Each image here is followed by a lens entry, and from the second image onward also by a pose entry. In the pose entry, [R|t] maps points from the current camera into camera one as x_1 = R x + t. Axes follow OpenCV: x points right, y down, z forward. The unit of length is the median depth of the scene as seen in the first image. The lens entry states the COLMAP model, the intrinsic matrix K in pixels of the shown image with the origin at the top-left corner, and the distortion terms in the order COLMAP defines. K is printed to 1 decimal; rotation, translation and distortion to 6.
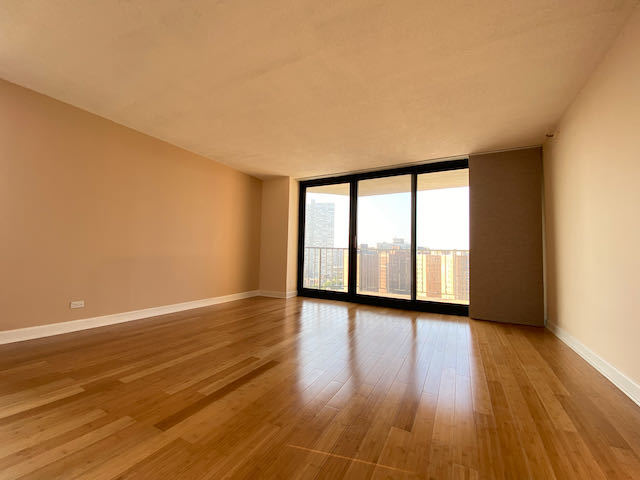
lens RADIAL K [[260.2, 0, 318.4], [0, 260.2, 240.9], [0, 0, 1]] dist [0.011309, -0.013963]
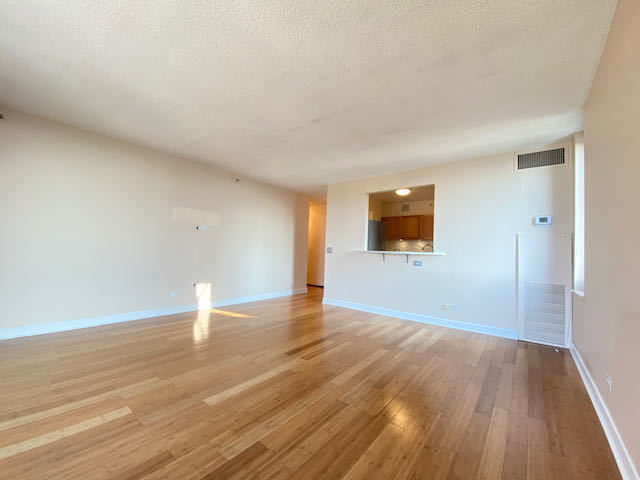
lens RADIAL K [[260.2, 0, 318.4], [0, 260.2, 240.9], [0, 0, 1]] dist [0.011309, -0.013963]
pose [[-0.982929, -0.048100, 0.177589, -0.547149], [-0.063134, 0.994794, -0.079999, 0.026741], [-0.172816, -0.089846, -0.980848, 2.449332]]
